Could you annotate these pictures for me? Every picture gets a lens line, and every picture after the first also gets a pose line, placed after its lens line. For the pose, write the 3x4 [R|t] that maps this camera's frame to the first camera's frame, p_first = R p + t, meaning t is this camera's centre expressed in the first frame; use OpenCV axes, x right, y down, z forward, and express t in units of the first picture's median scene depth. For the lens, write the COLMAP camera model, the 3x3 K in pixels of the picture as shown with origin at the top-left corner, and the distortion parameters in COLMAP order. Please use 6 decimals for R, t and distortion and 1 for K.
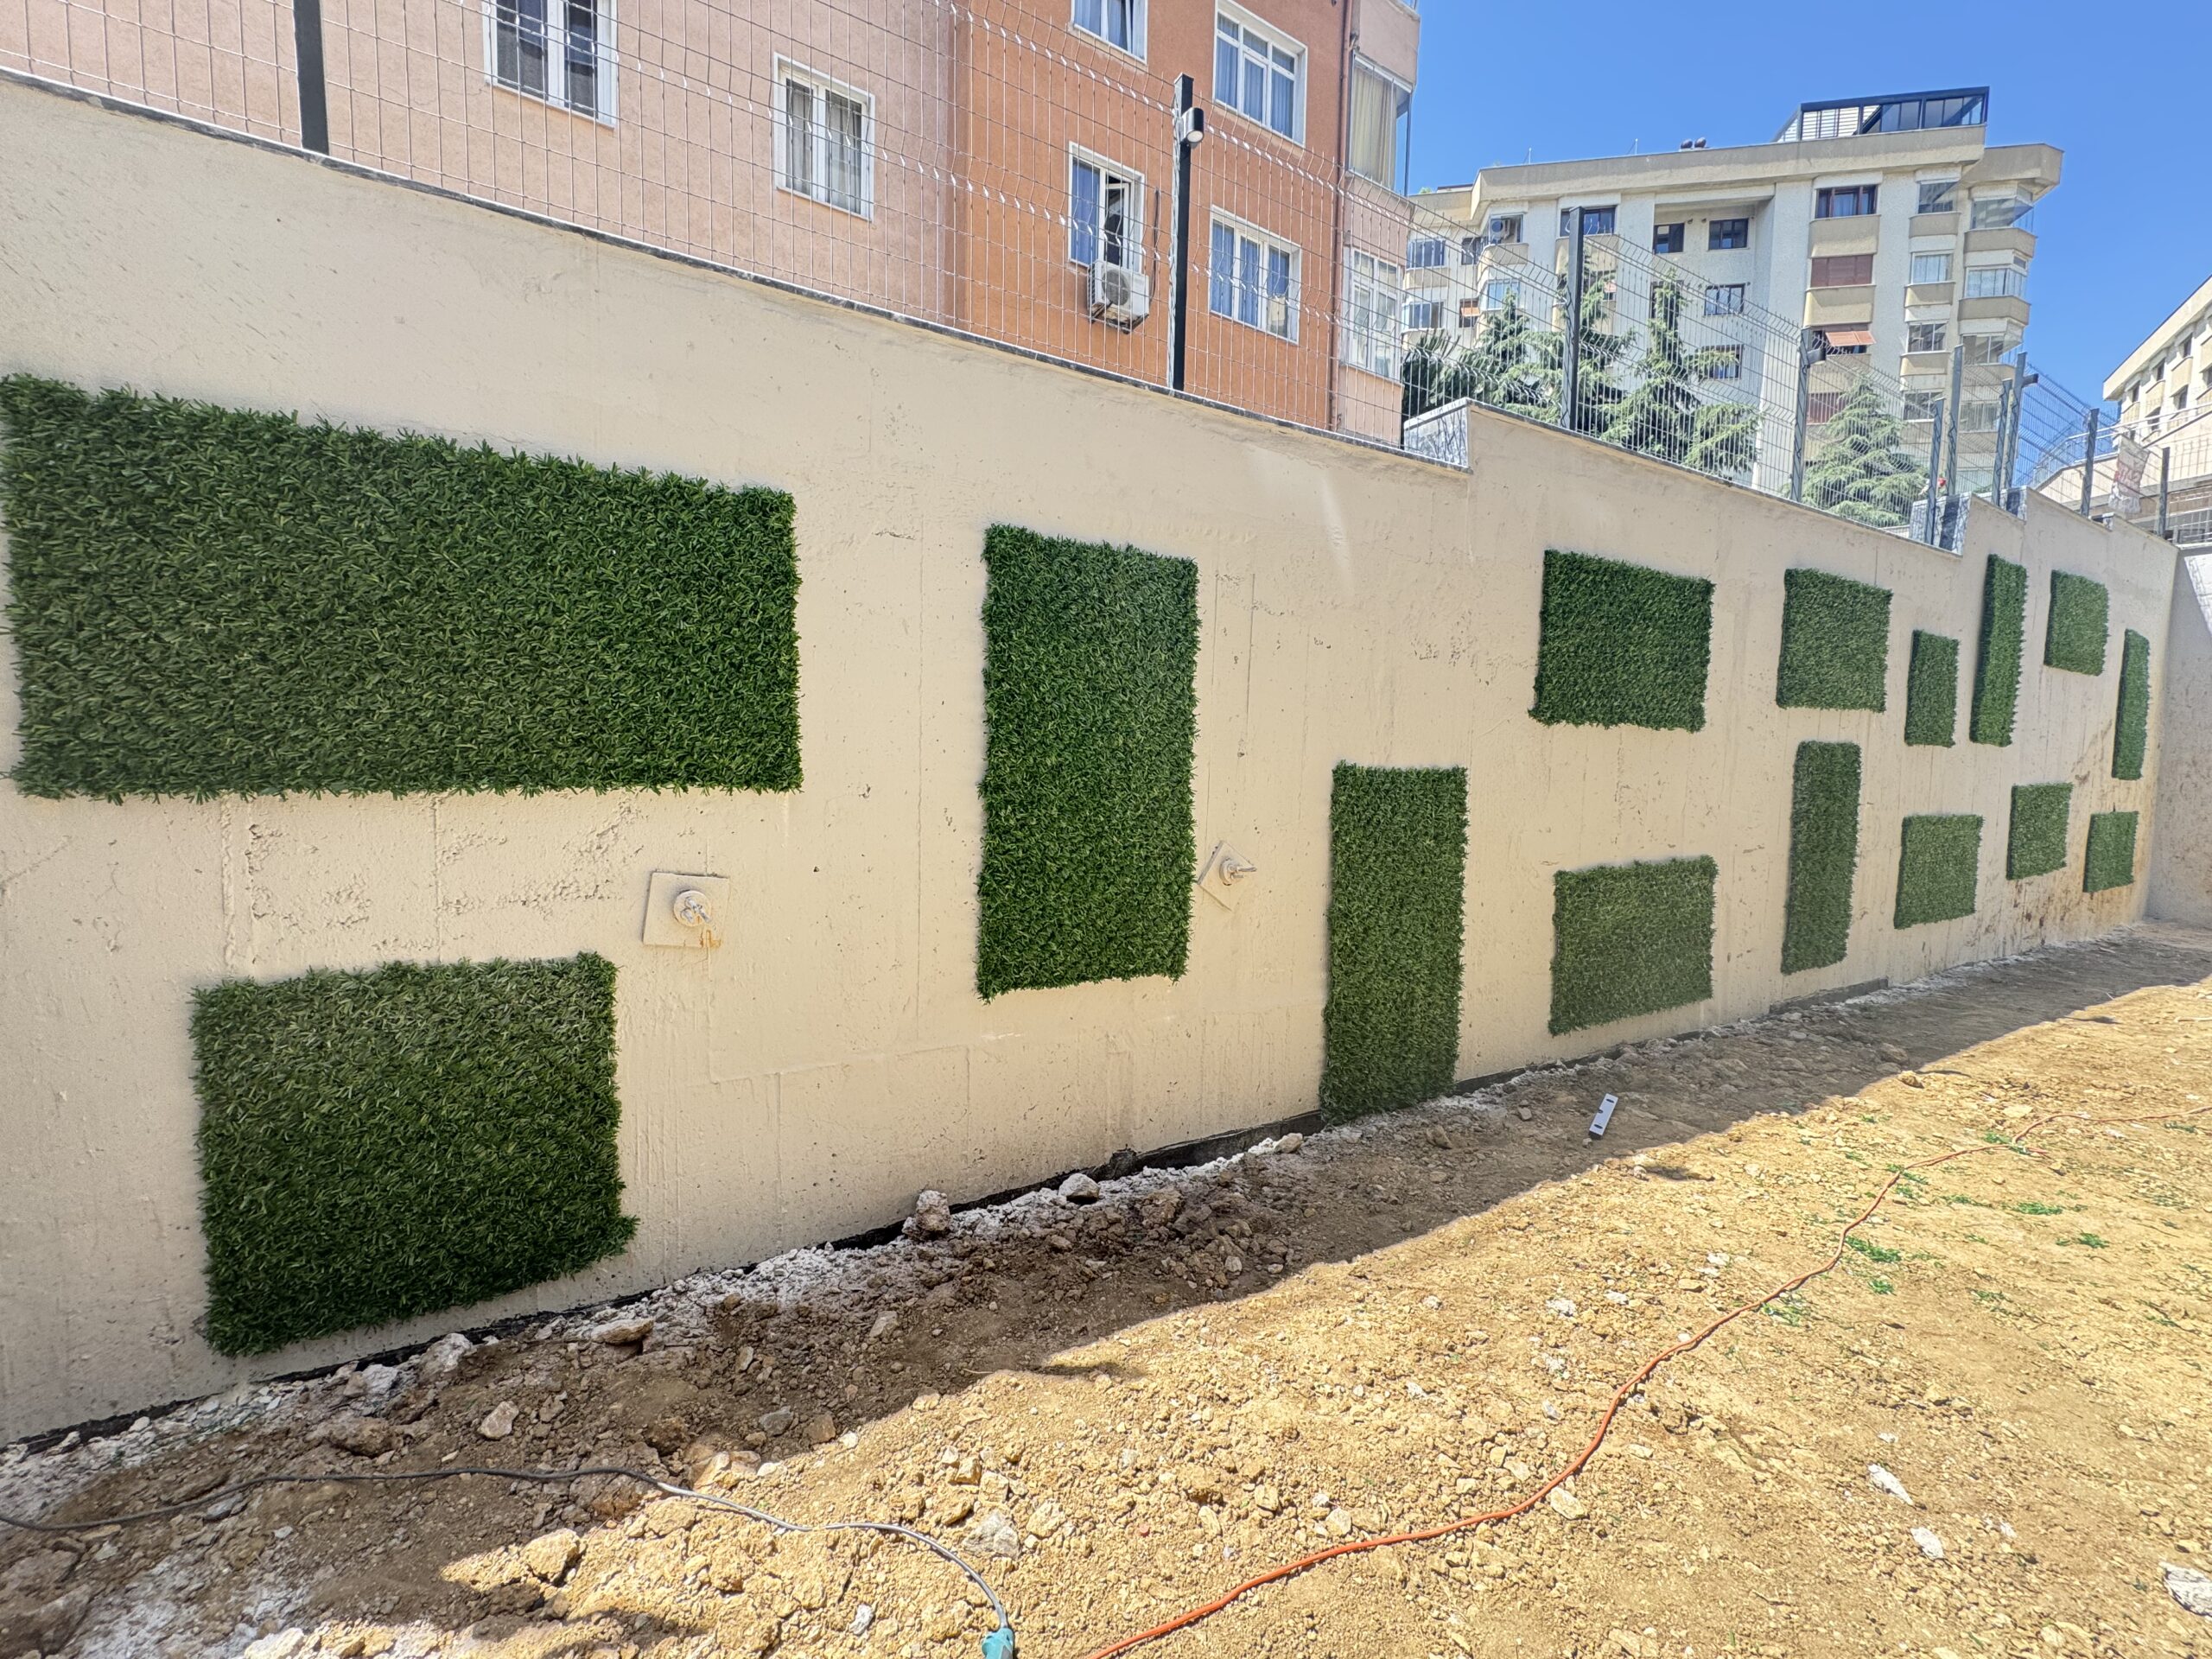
lens RADIAL K [[868.3, 0, 1106.0], [0, 868.3, 829.5], [0, 0, 1]] dist [-0.000739, -0.000107]
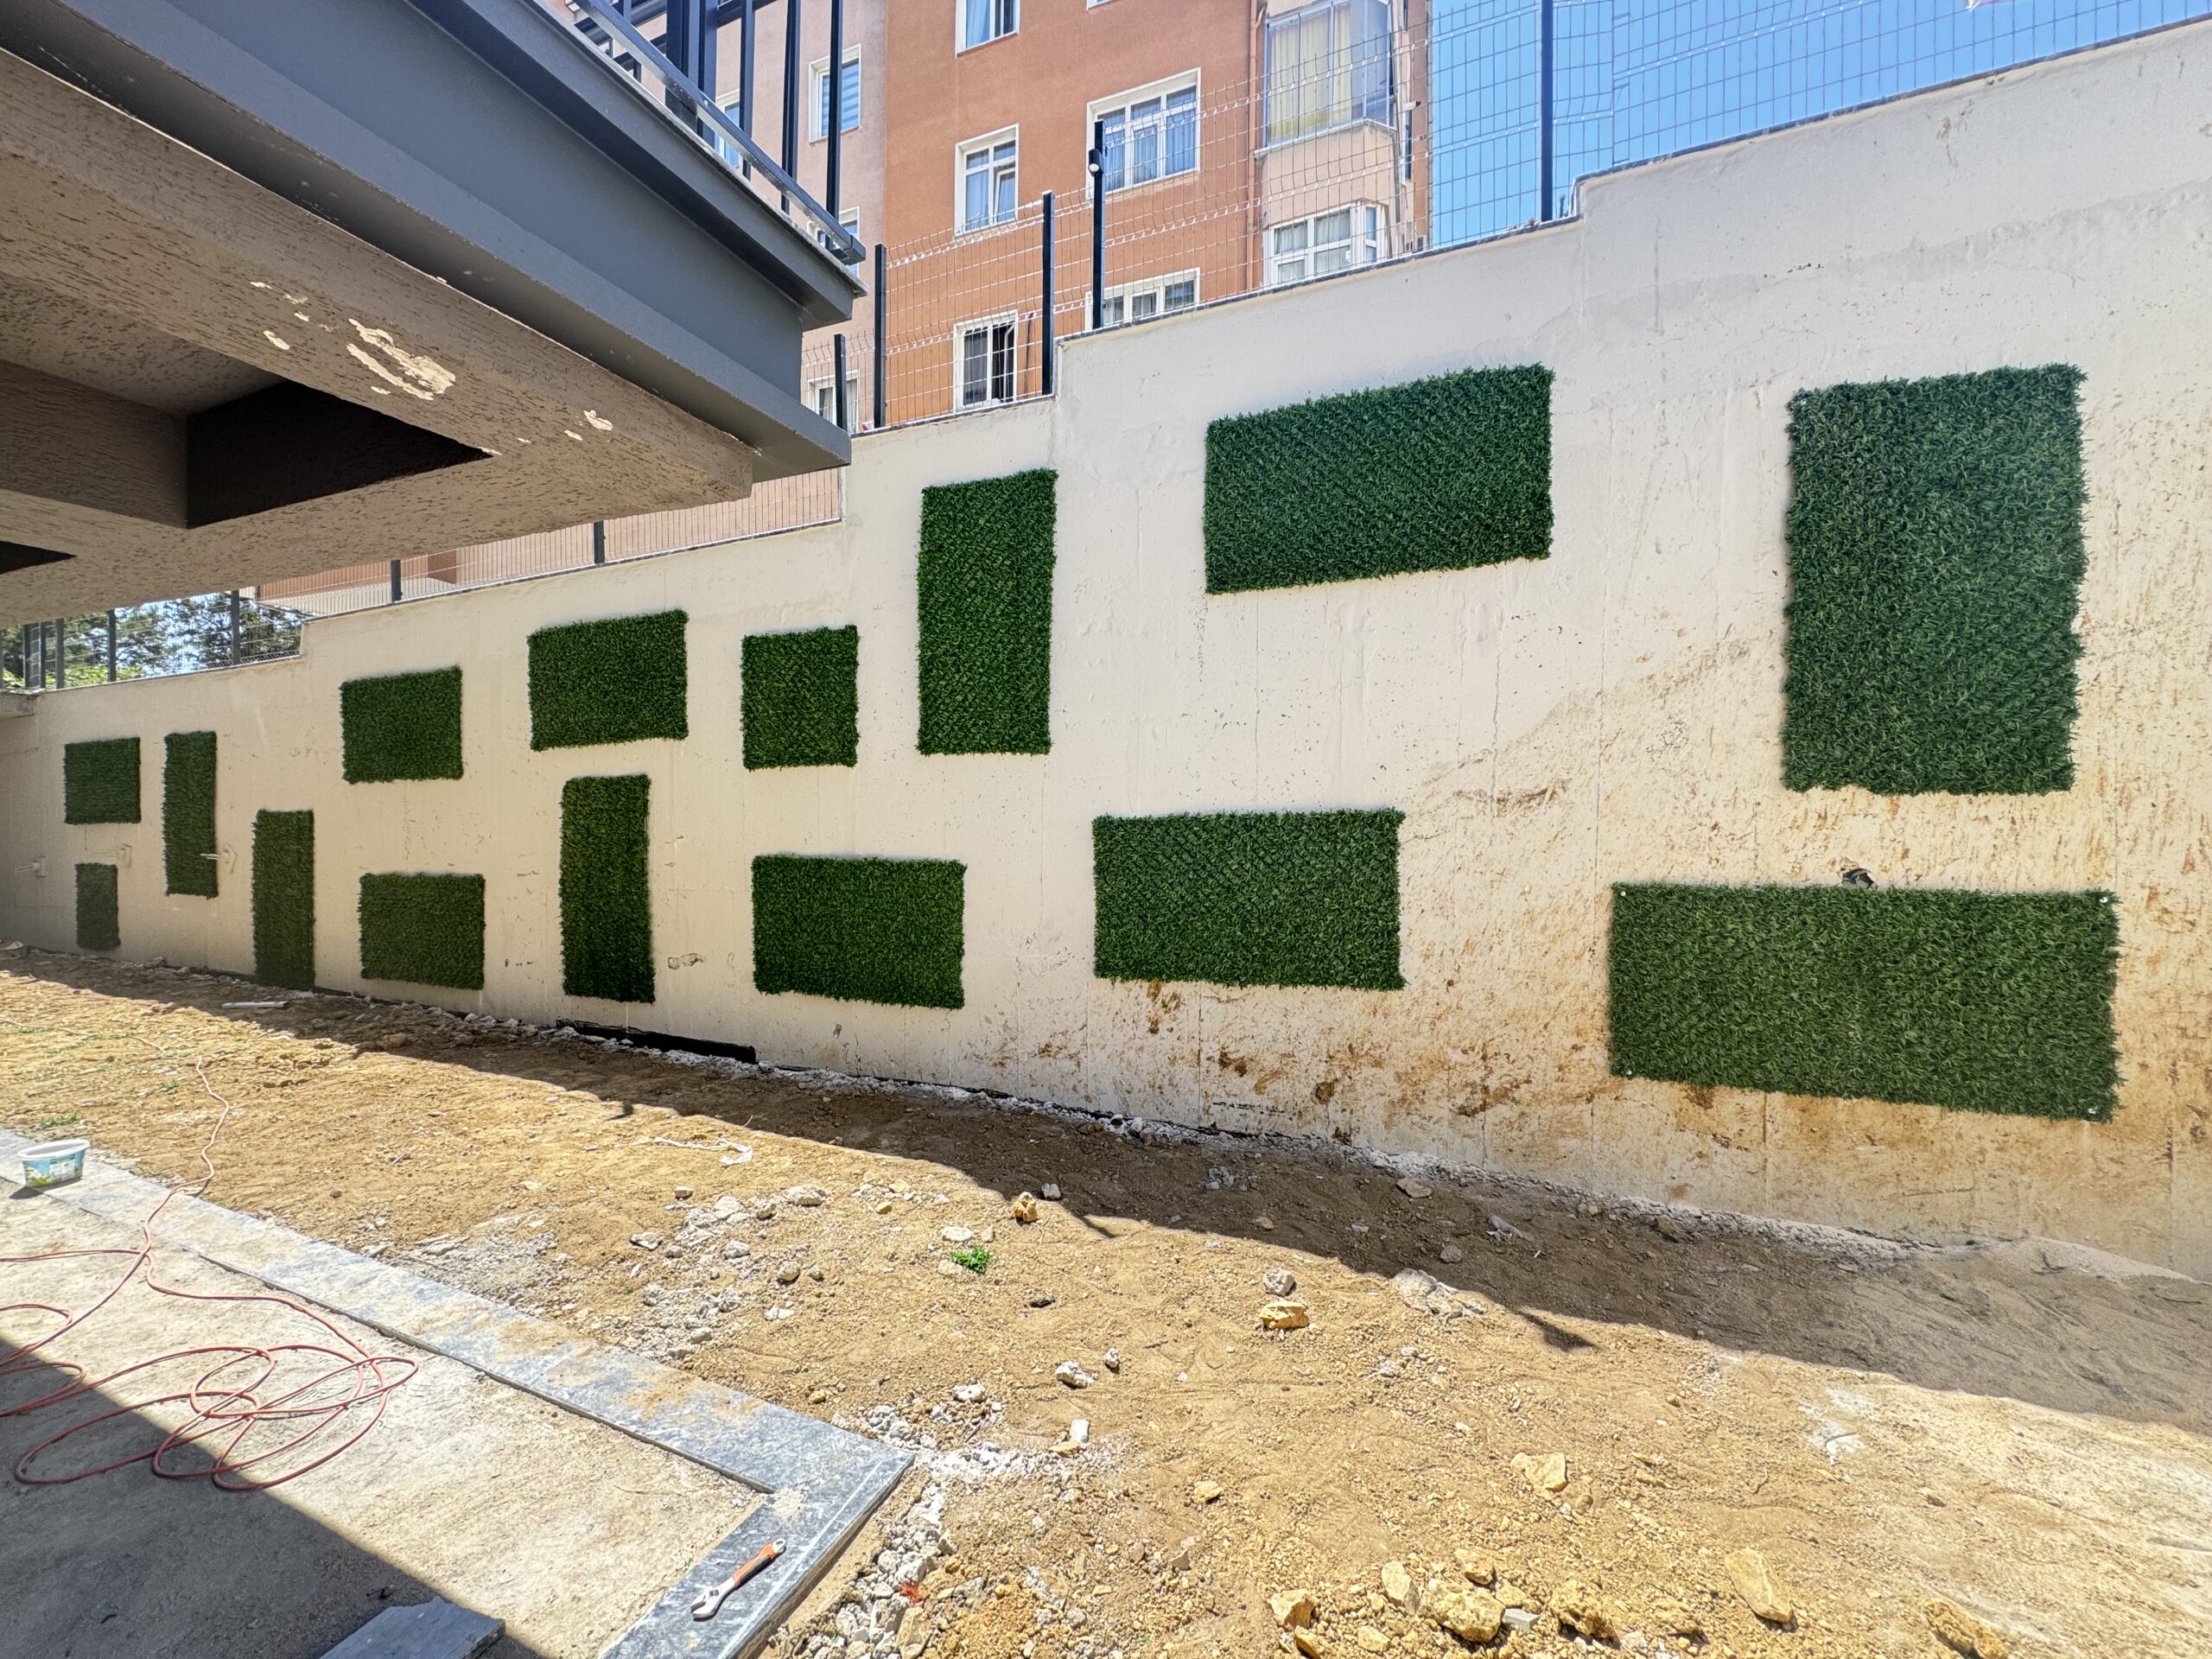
lens RADIAL K [[868.3, 0, 1106.0], [0, 868.3, 829.5], [0, 0, 1]] dist [-0.000739, -0.000107]
pose [[0.596145, -0.011501, -0.802794, 2.160806], [-0.048427, 0.997562, -0.050252, -0.016282], [0.801415, 0.068835, 0.594135, 0.940450]]
